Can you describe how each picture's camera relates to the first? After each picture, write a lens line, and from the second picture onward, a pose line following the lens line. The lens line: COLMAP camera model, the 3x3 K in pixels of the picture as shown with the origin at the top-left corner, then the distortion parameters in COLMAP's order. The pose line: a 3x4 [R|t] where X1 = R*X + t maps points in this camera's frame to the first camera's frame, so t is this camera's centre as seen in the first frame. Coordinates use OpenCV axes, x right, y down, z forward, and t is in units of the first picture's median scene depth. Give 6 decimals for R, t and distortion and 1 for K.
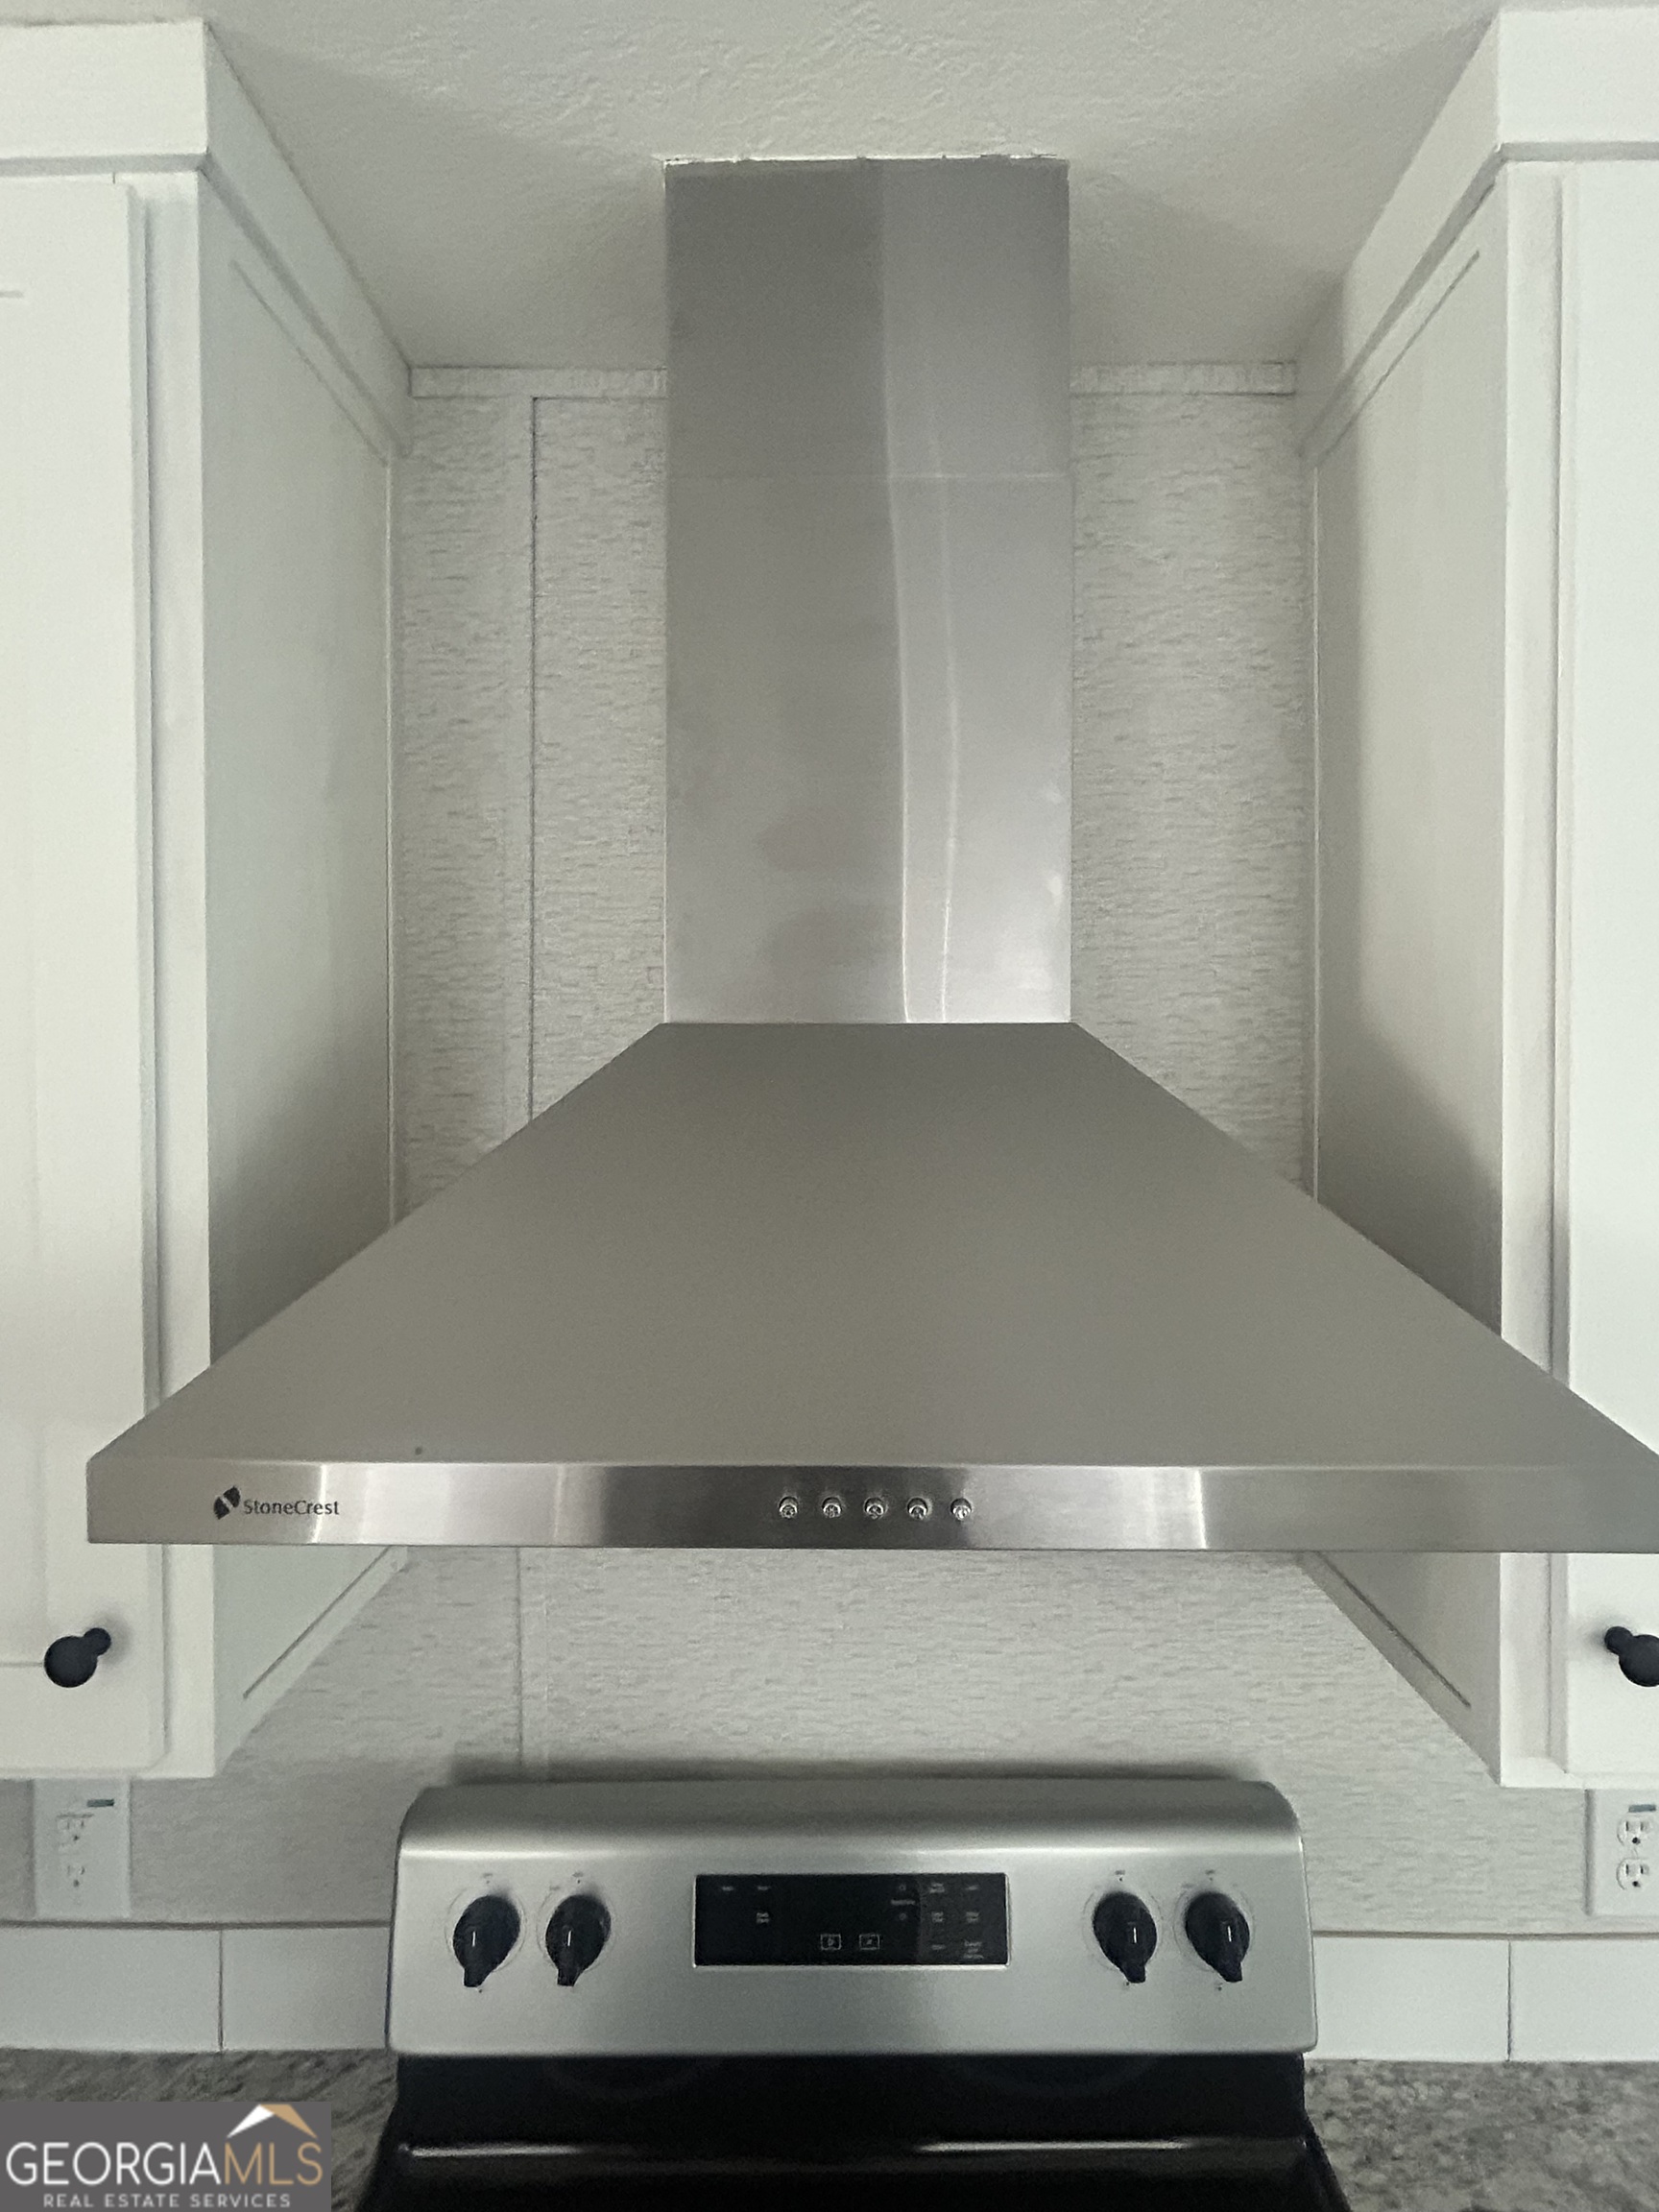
lens RADIAL K [[1098.5, 0, 831.5], [0, 1098.5, 1086.1], [0, 0, 1]] dist [0.002429, 0.001834]
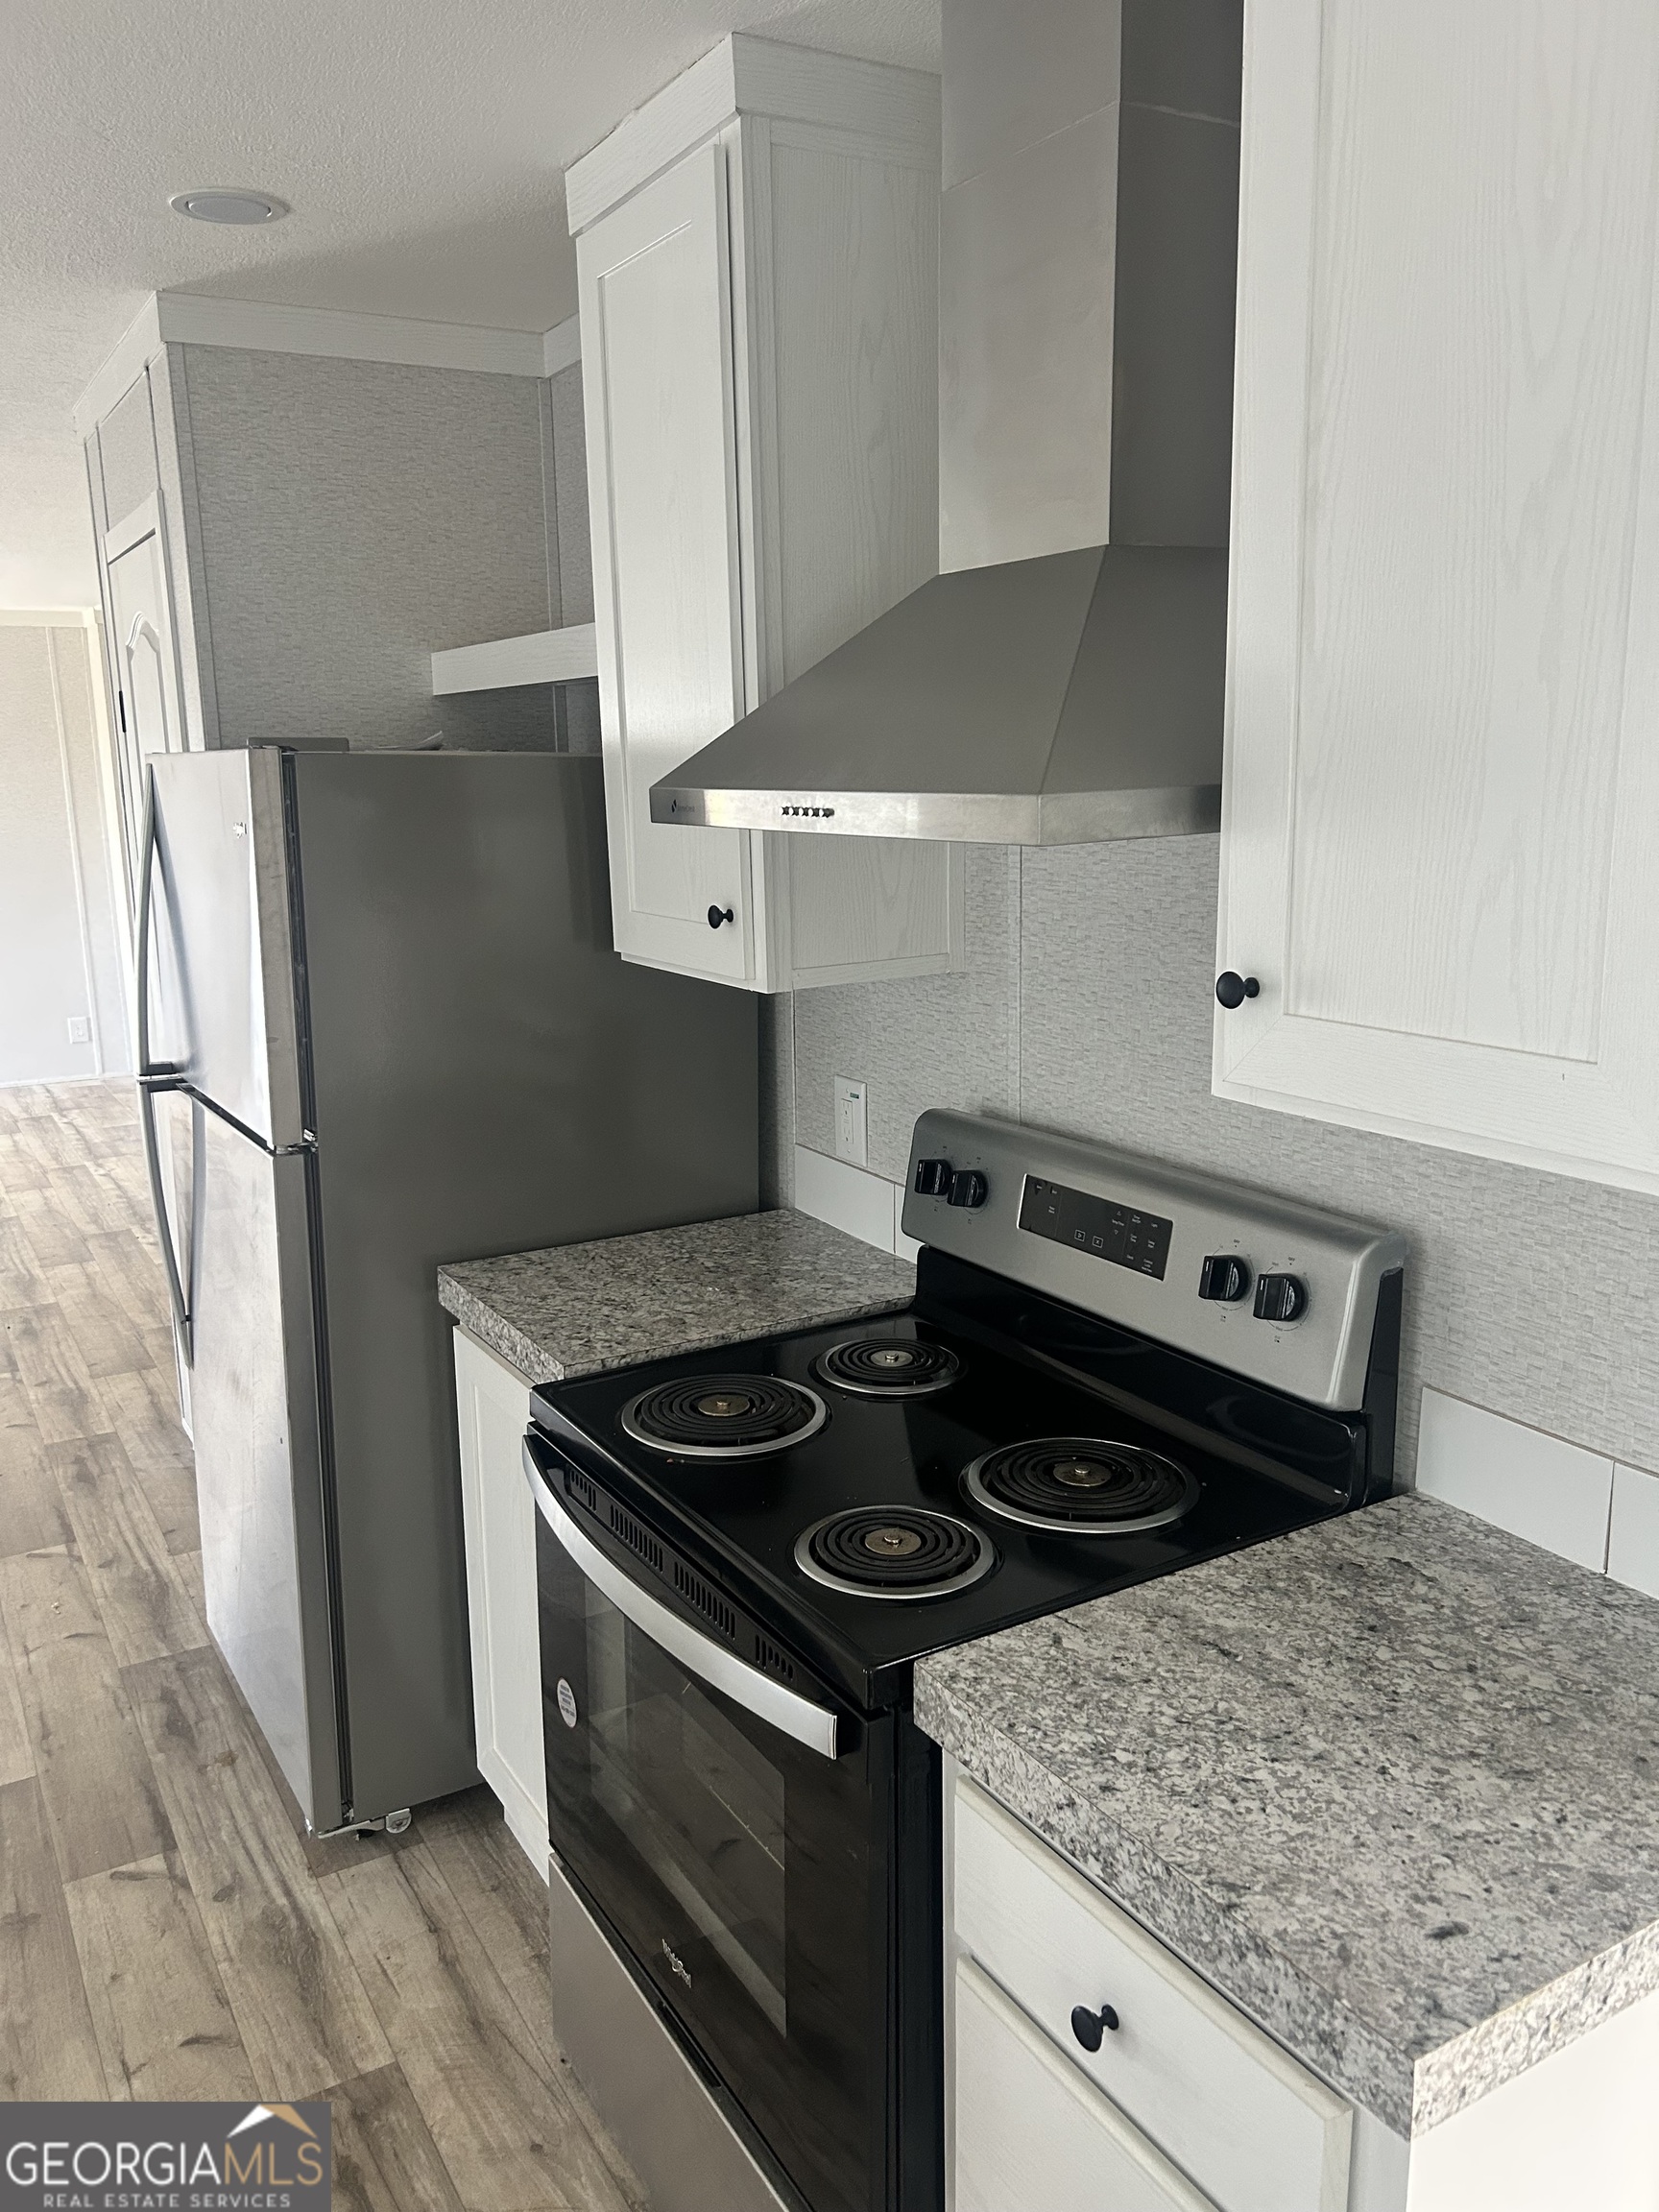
lens RADIAL K [[1674.3, 0, 829.5], [0, 1674.3, 1106.0], [0, 0, 1]] dist [-0.009653, -0.056777]
pose [[0.513615, 0.163827, -0.842235, 1.443795], [0.012455, 0.980076, 0.198234, 0.164333], [0.857930, -0.112306, 0.501341, -0.298610]]
